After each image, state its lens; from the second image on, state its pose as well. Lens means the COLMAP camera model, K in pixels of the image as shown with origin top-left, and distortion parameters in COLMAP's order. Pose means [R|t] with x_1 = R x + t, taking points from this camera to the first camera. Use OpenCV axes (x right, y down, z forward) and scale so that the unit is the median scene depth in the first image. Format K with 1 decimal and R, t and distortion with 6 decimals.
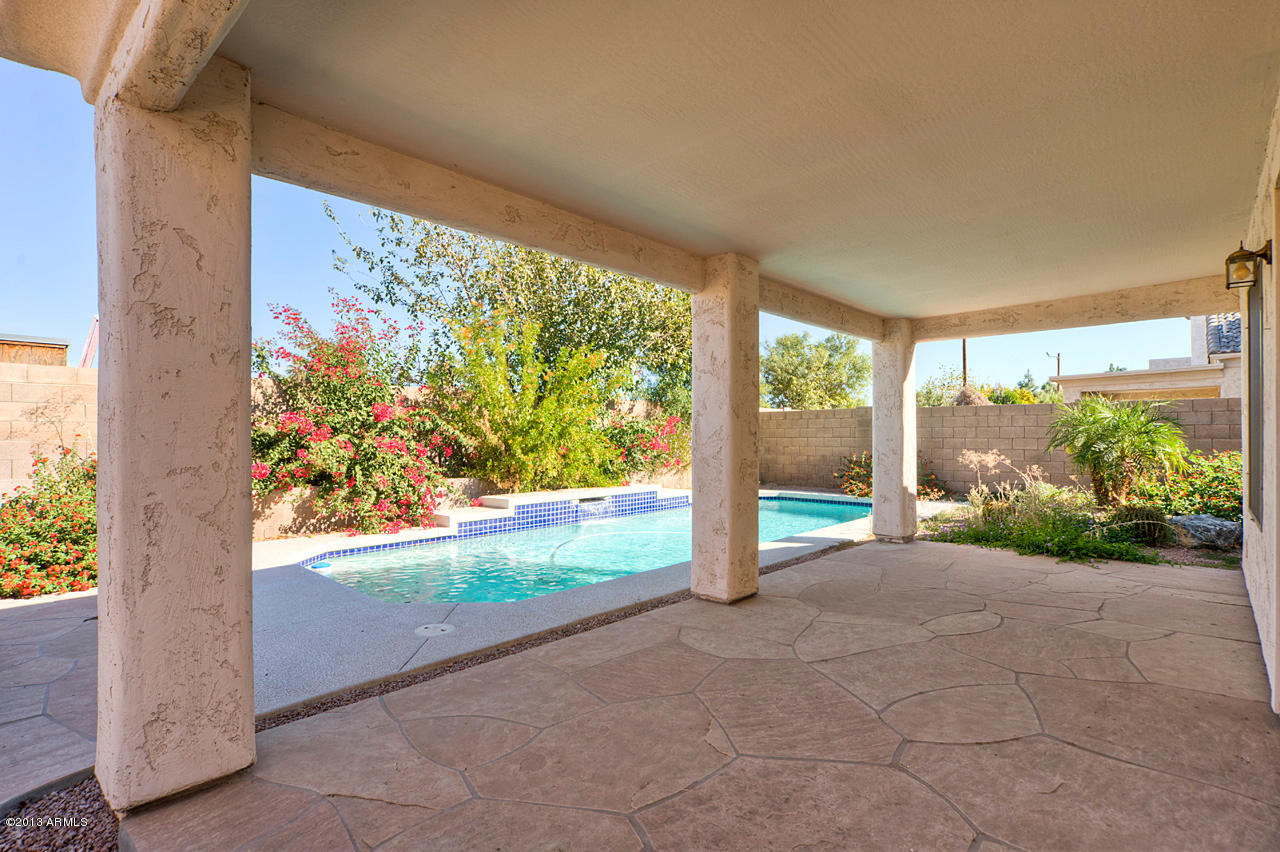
lens RADIAL K [[608.9, 0, 631.2], [0, 608.9, 430.6], [0, 0, 1]] dist [-0.014872, 0.002390]
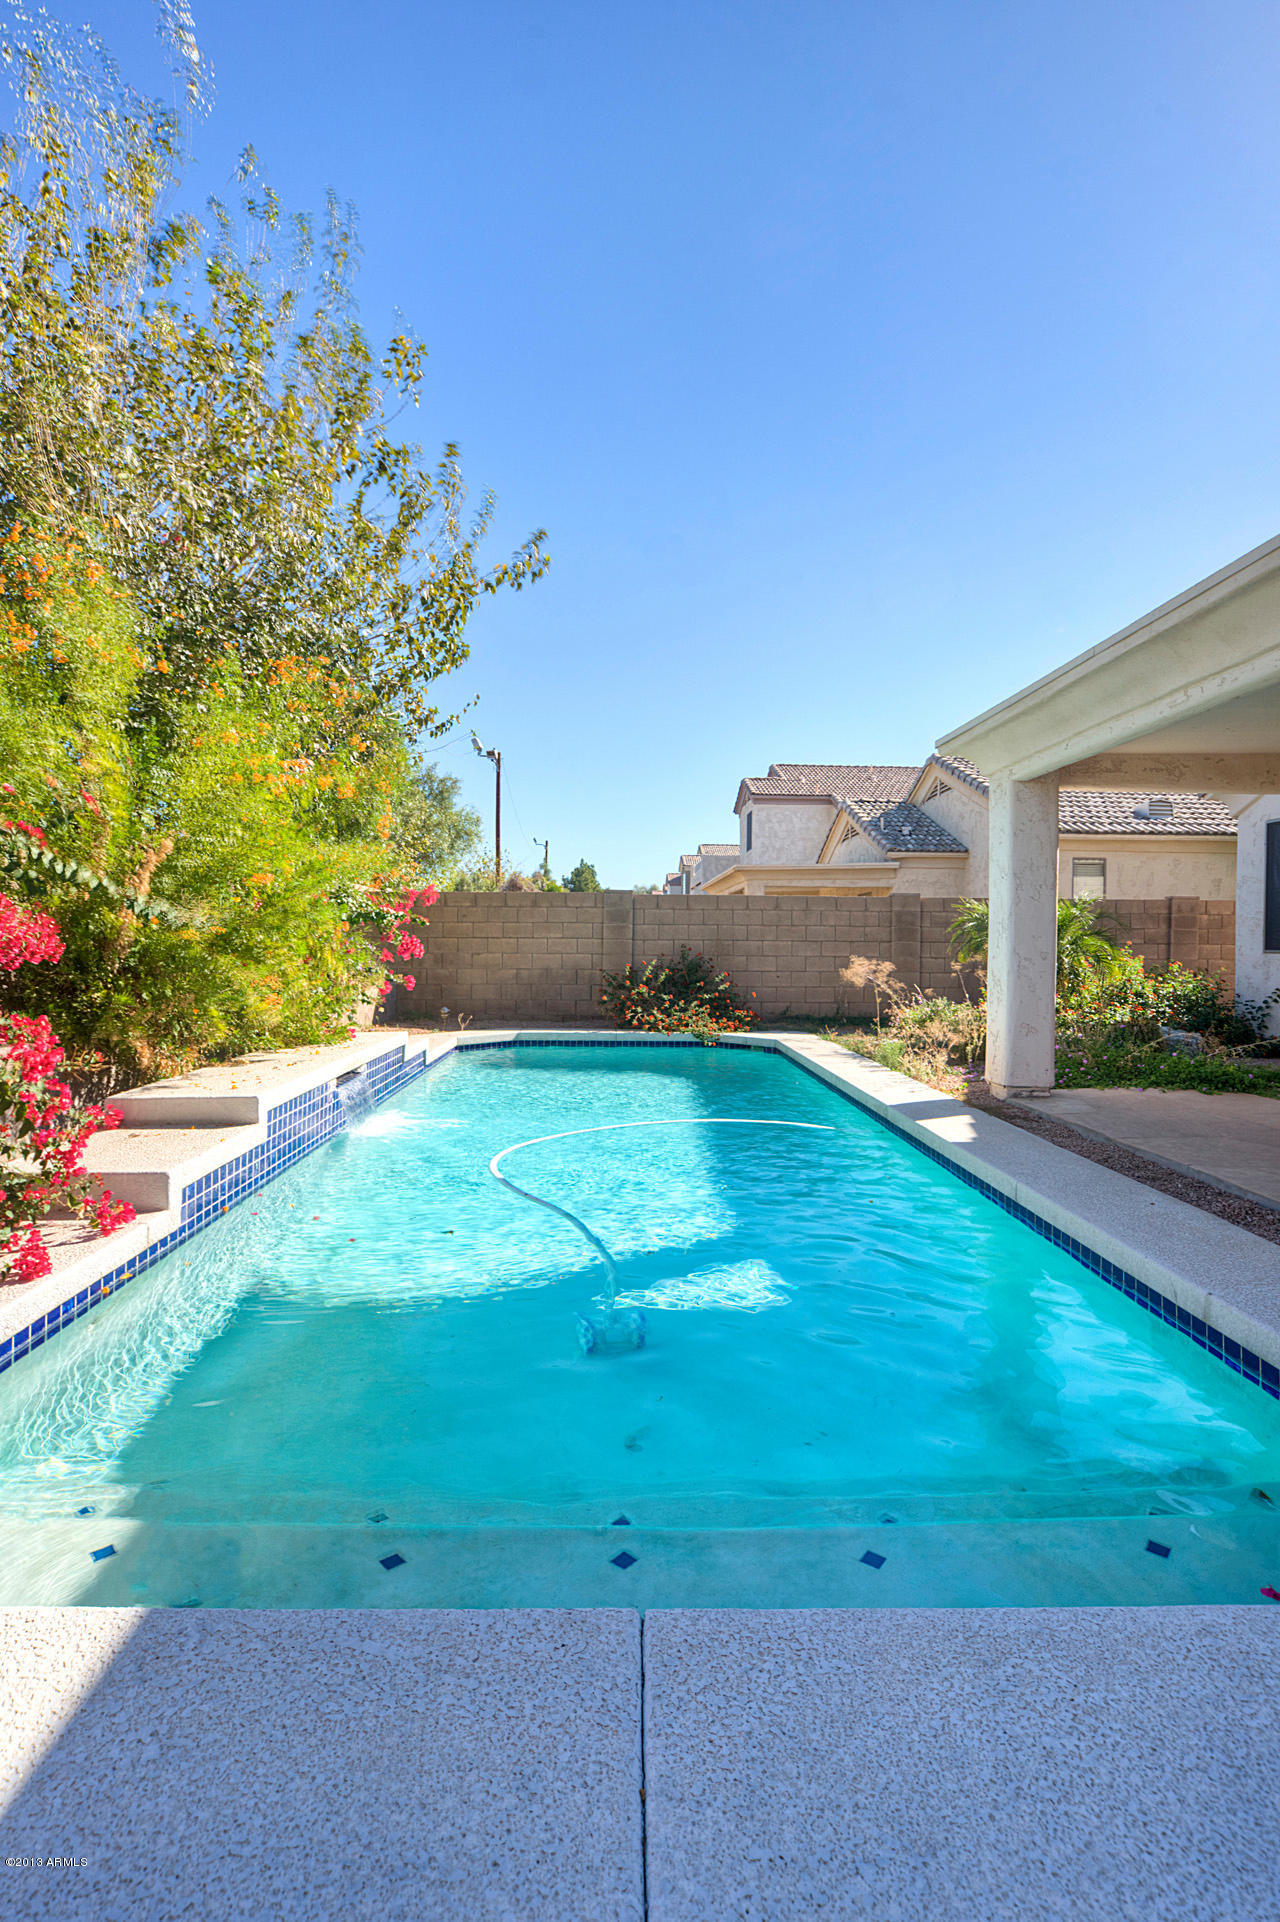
lens RADIAL K [[914.2, 0, 643.0], [0, 914.2, 955.1], [0, 0, 1]] dist [-0.014872, 0.002390]
pose [[0.709100, -0.001717, 0.705105, -0.287105], [-0.013671, 0.999776, 0.016182, 0.013222], [-0.704975, -0.021114, 0.708918, 0.321766]]
